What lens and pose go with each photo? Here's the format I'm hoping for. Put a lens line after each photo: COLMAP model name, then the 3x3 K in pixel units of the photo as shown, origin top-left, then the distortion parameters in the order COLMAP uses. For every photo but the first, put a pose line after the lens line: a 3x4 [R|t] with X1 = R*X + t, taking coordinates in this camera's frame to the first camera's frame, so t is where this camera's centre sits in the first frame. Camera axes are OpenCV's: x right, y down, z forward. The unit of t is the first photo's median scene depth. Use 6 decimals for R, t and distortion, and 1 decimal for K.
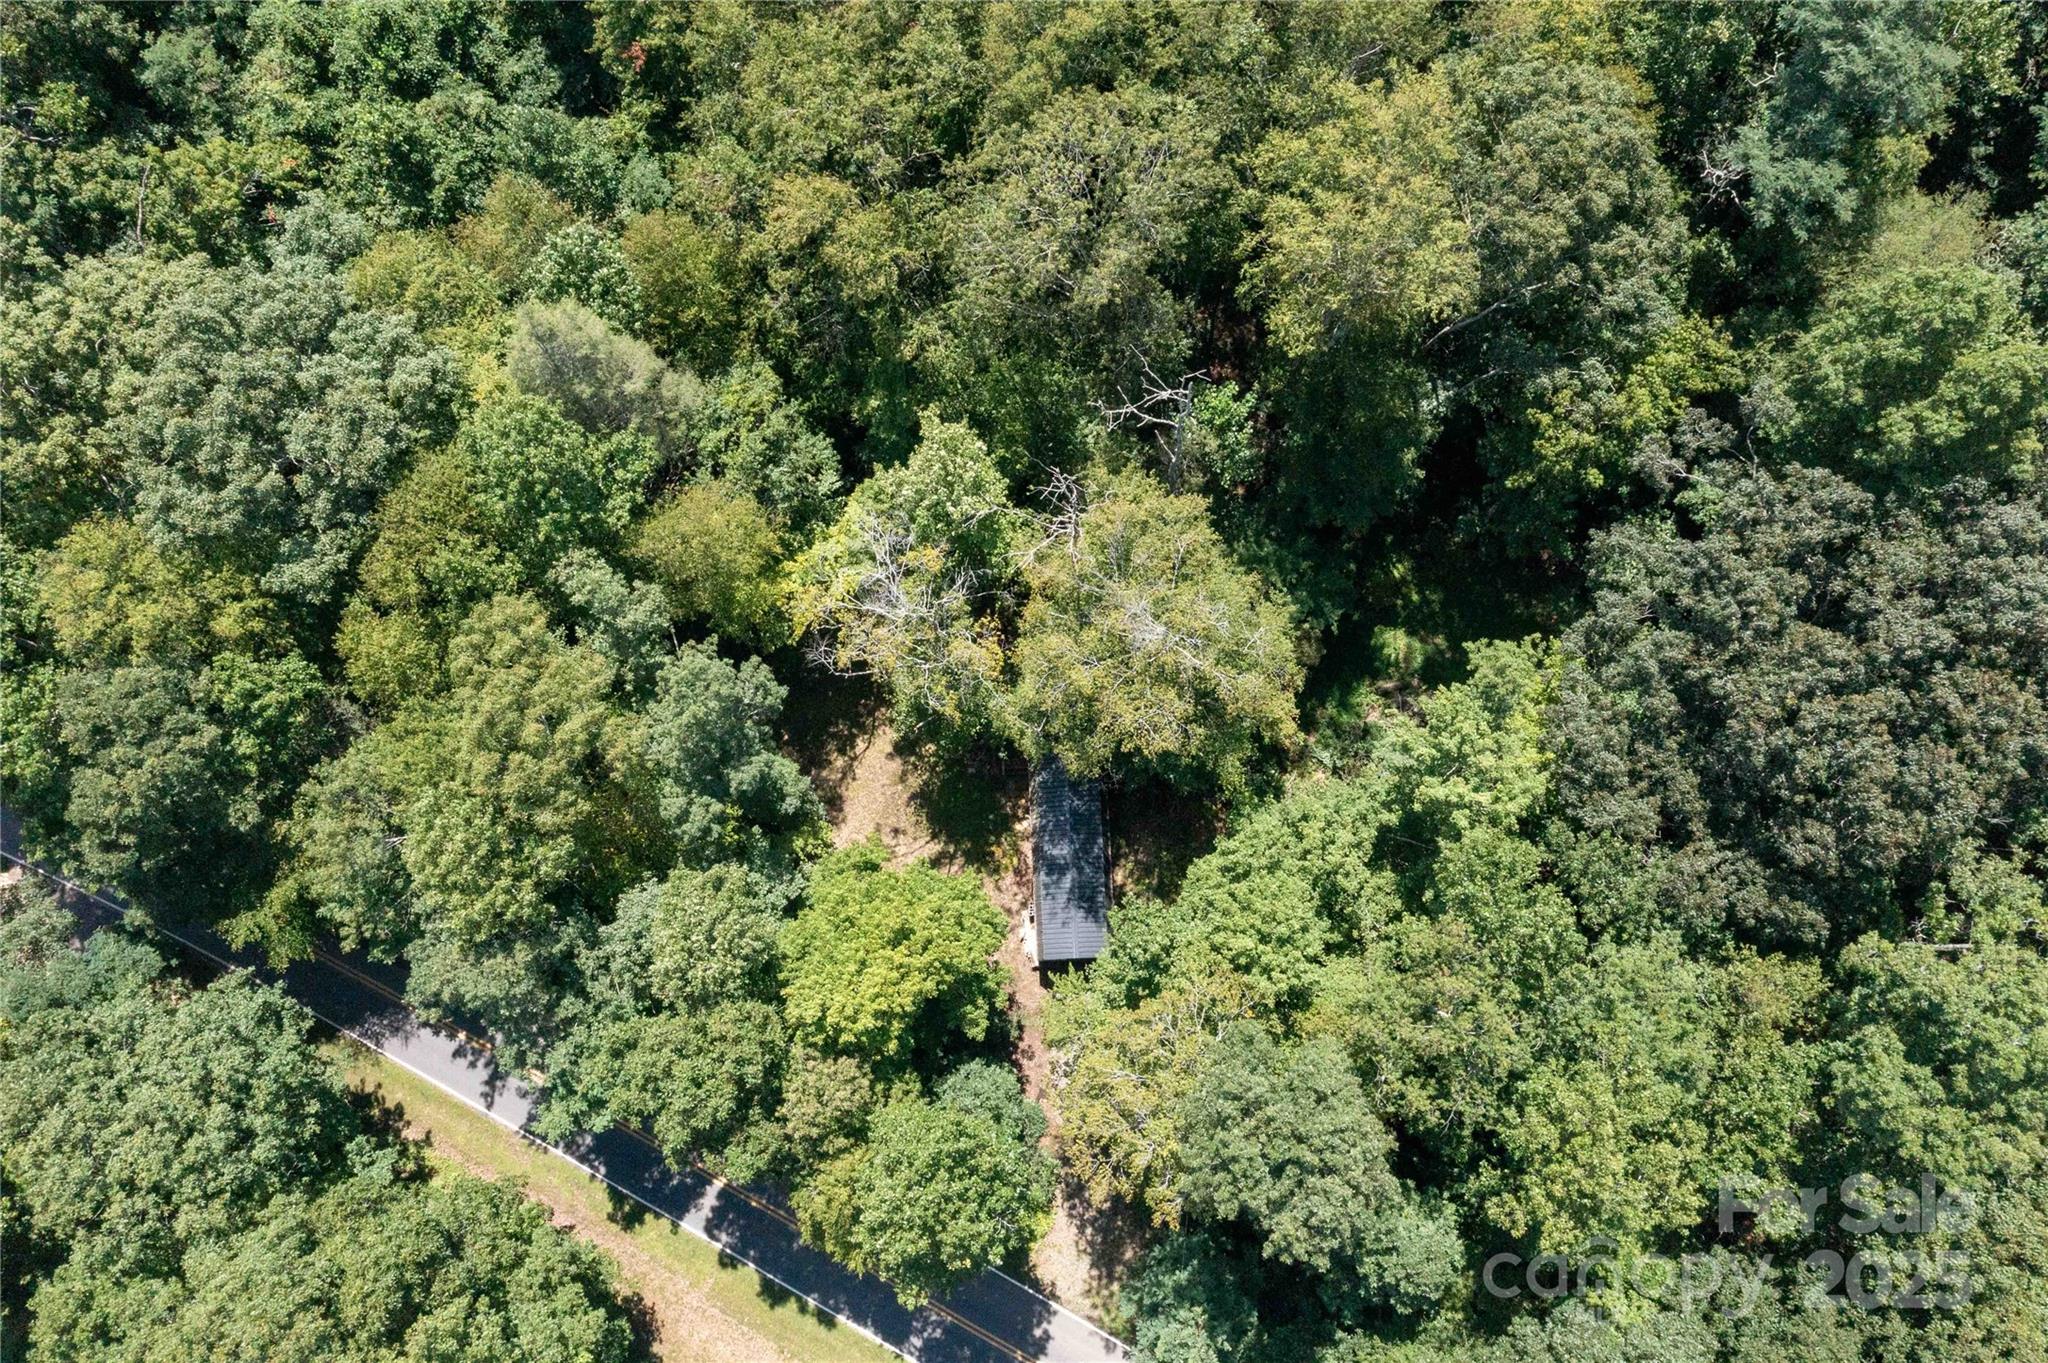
lens RADIAL K [[1641.9, 0, 1000.1], [0, 1641.9, 684.8], [0, 0, 1]] dist [-0.004927, 0.013338]
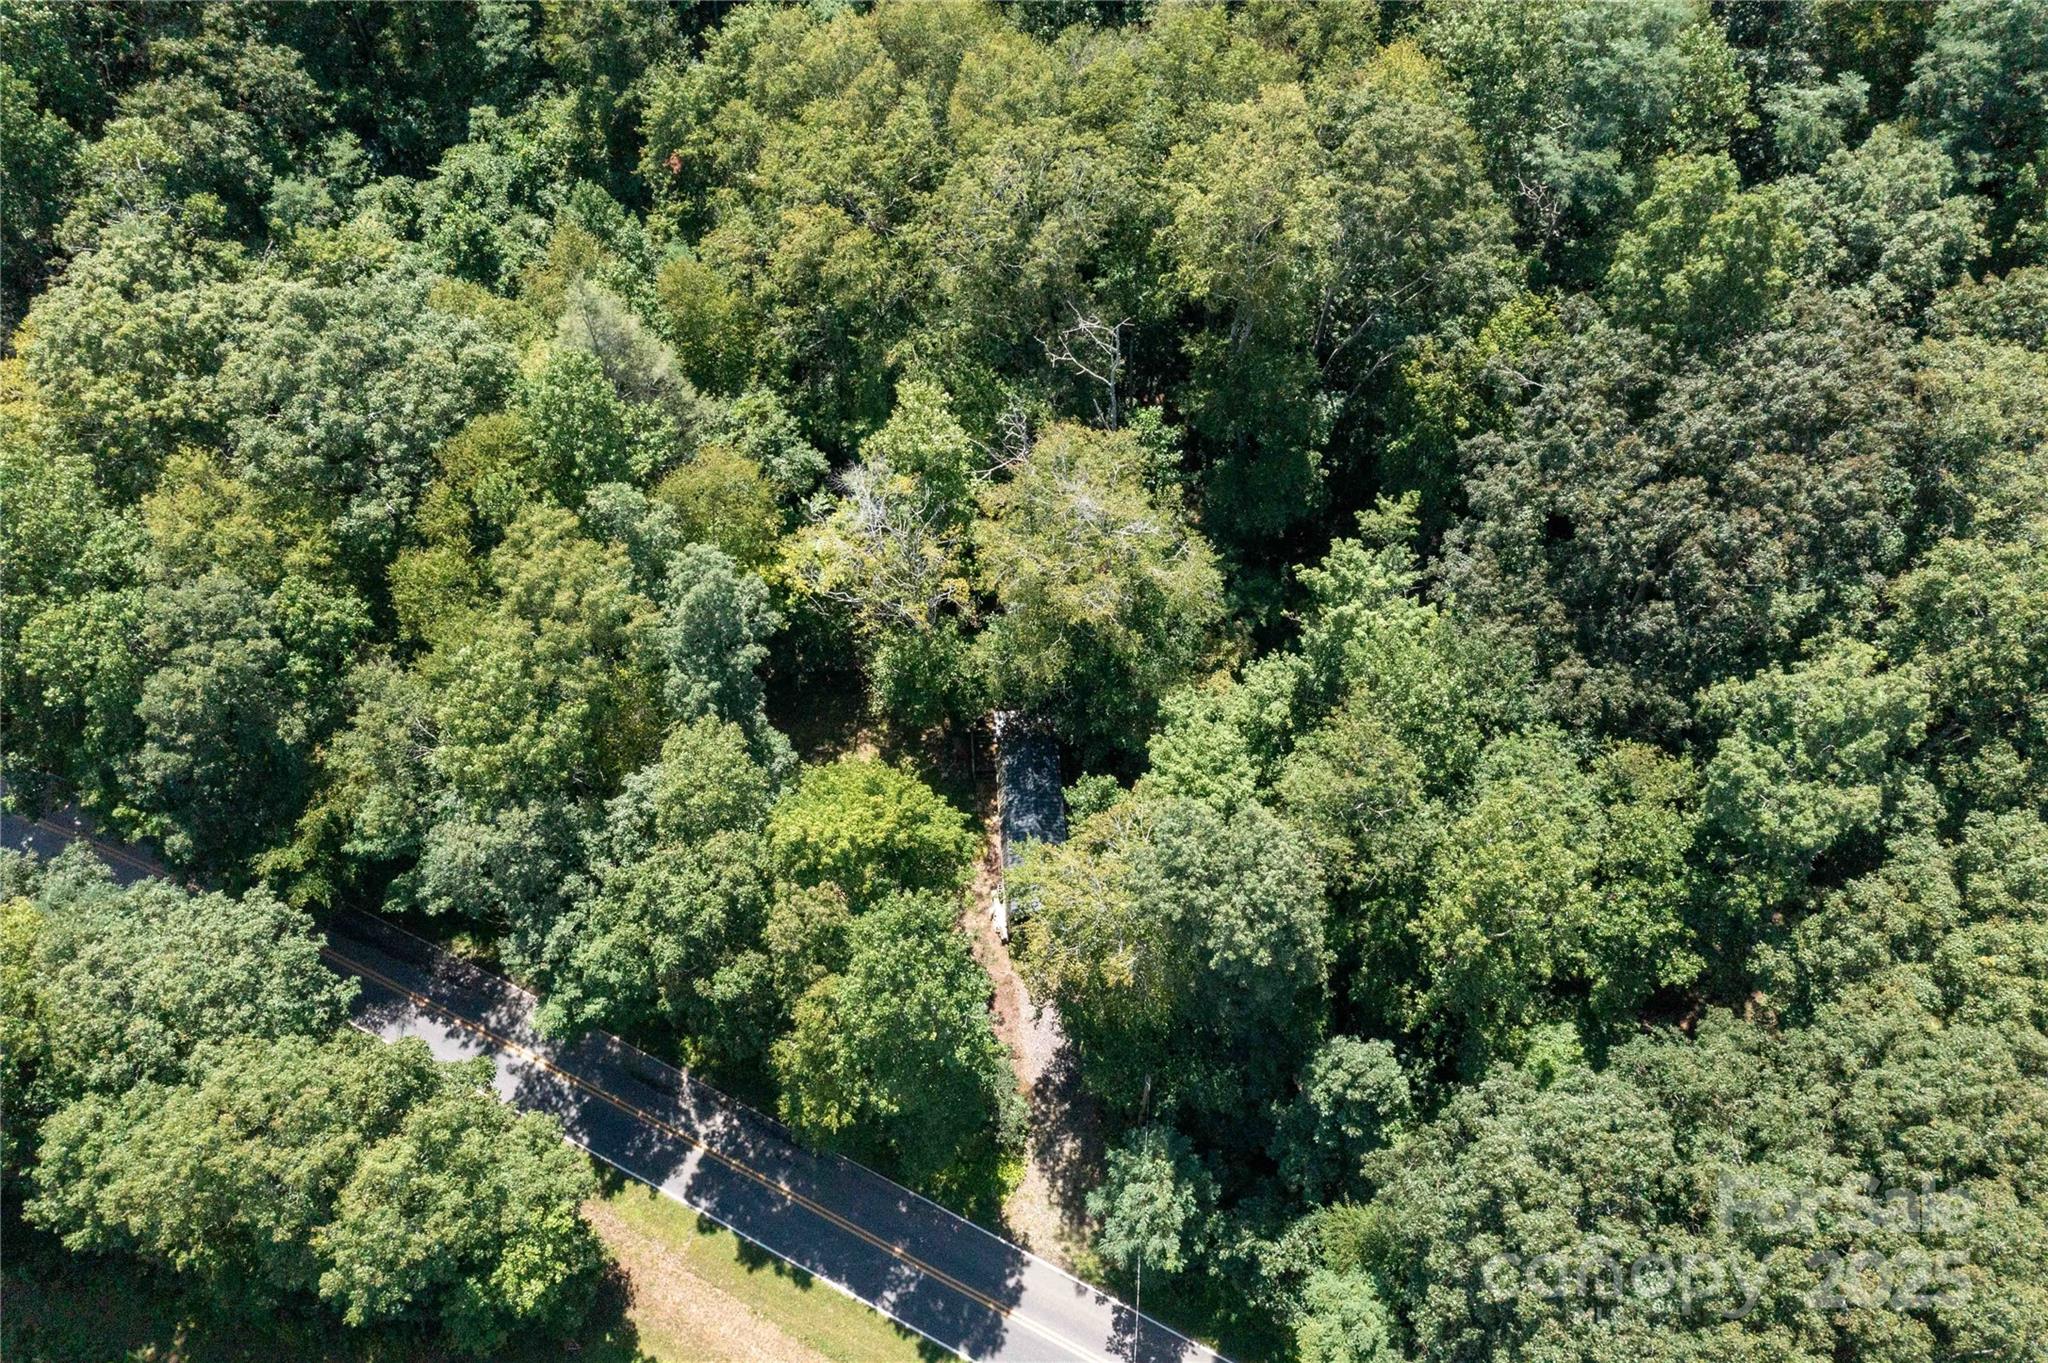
lens RADIAL K [[1632.5, 0, 1006.0], [0, 1632.5, 691.2], [0, 0, 1]] dist [-0.002869, 0.005236]
pose [[0.999858, -0.010496, 0.013197, 0.011565], [0.013973, 0.953835, -0.300004, 0.384706], [-0.009439, 0.300146, 0.953847, -0.069762]]
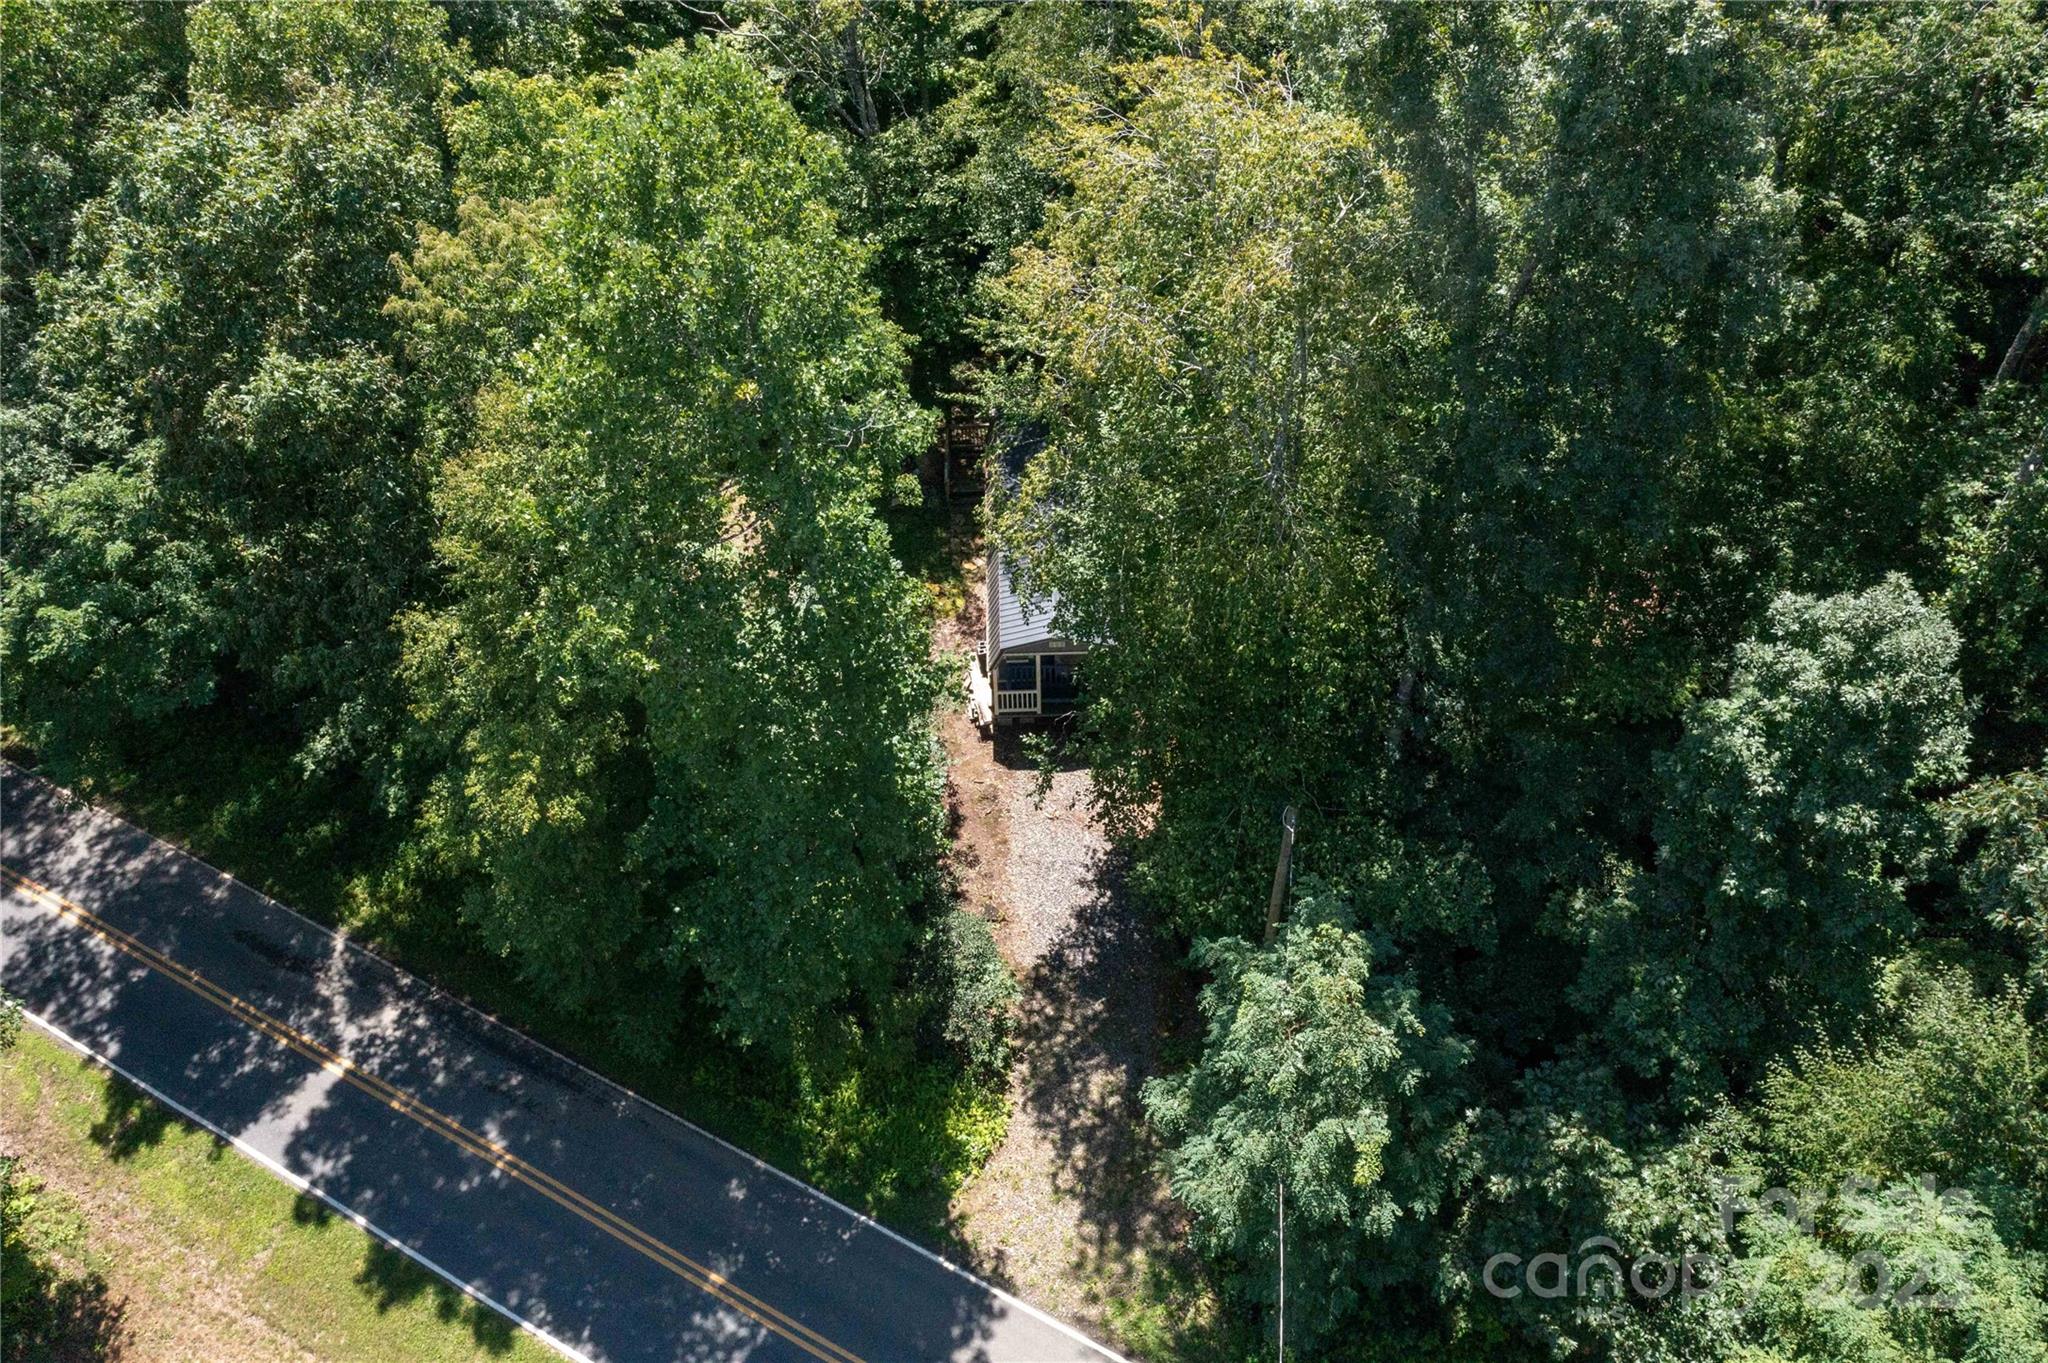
lens RADIAL K [[1632.5, 0, 1006.0], [0, 1632.5, 691.2], [0, 0, 1]] dist [-0.002869, 0.005236]
pose [[0.999602, 0.024574, -0.013823, 0.040349], [-0.028180, 0.854546, -0.518611, 0.516880], [-0.000932, 0.518794, 0.854899, 0.588047]]
